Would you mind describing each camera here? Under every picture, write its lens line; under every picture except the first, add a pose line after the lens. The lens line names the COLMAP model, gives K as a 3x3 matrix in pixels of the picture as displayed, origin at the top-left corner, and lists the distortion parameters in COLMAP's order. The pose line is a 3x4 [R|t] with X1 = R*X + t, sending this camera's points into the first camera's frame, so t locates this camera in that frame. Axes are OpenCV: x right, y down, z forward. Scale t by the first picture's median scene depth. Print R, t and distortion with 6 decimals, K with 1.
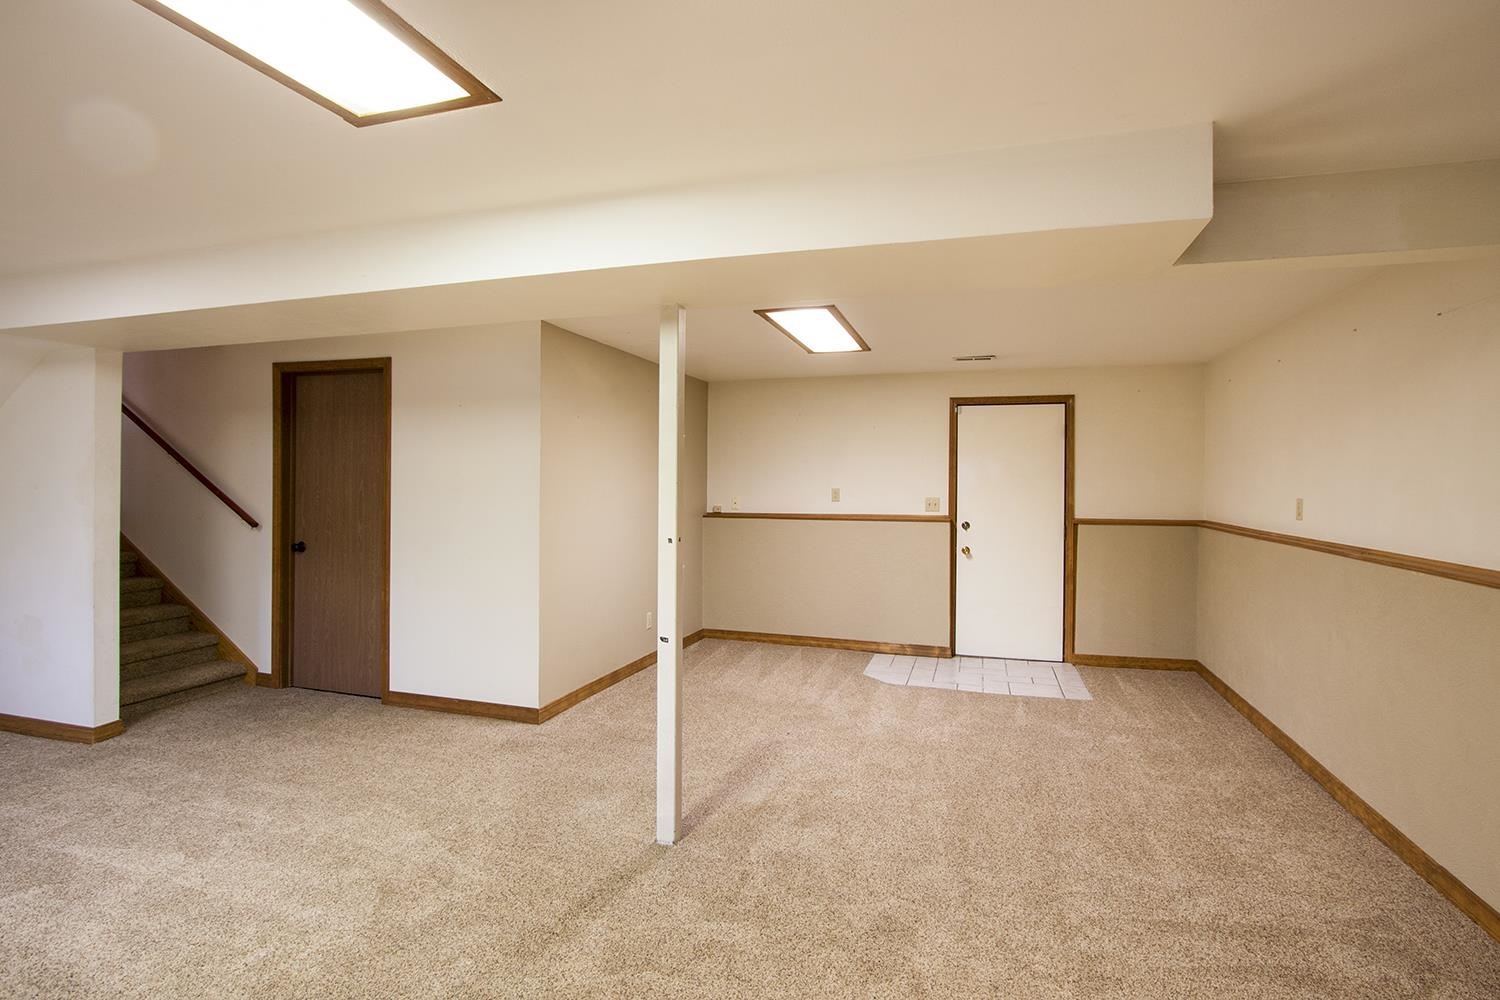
lens RADIAL K [[732.1, 0, 748.8], [0, 732.1, 493.6], [0, 0, 1]] dist [-0.023070, 0.001998]
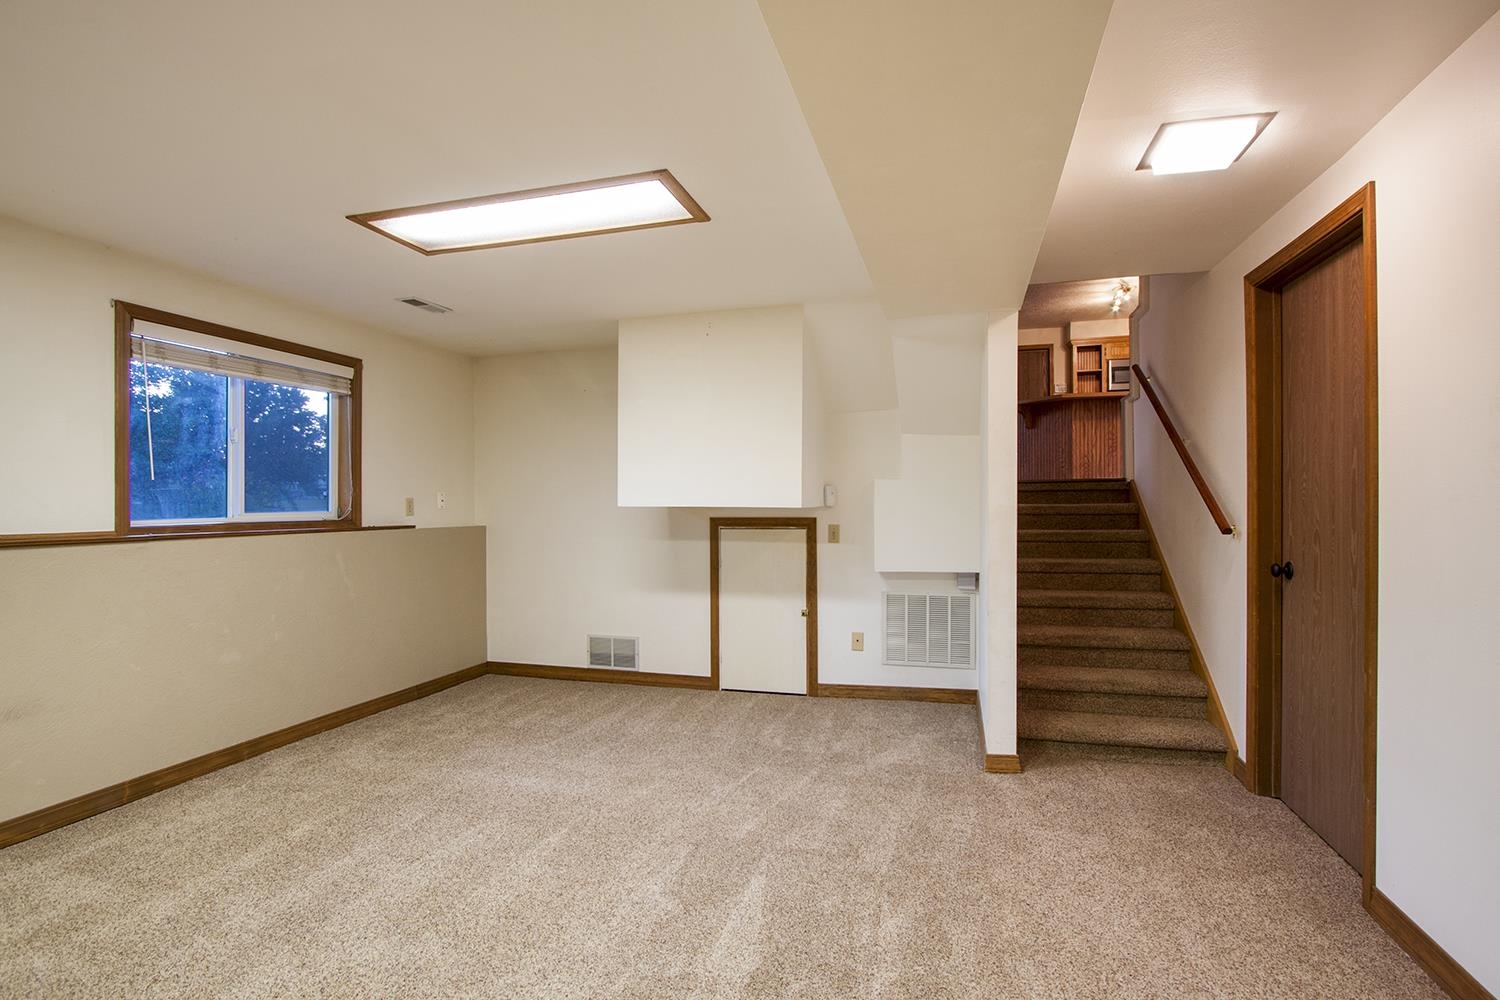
lens RADIAL K [[732.1, 0, 747.6], [0, 732.1, 505.7], [0, 0, 1]] dist [-0.023070, 0.001998]
pose [[0.026222, -0.002854, -0.999652, -0.037535], [-0.007997, 0.999963, -0.003064, 0.027617], [0.999624, 0.008075, 0.026198, 0.578929]]
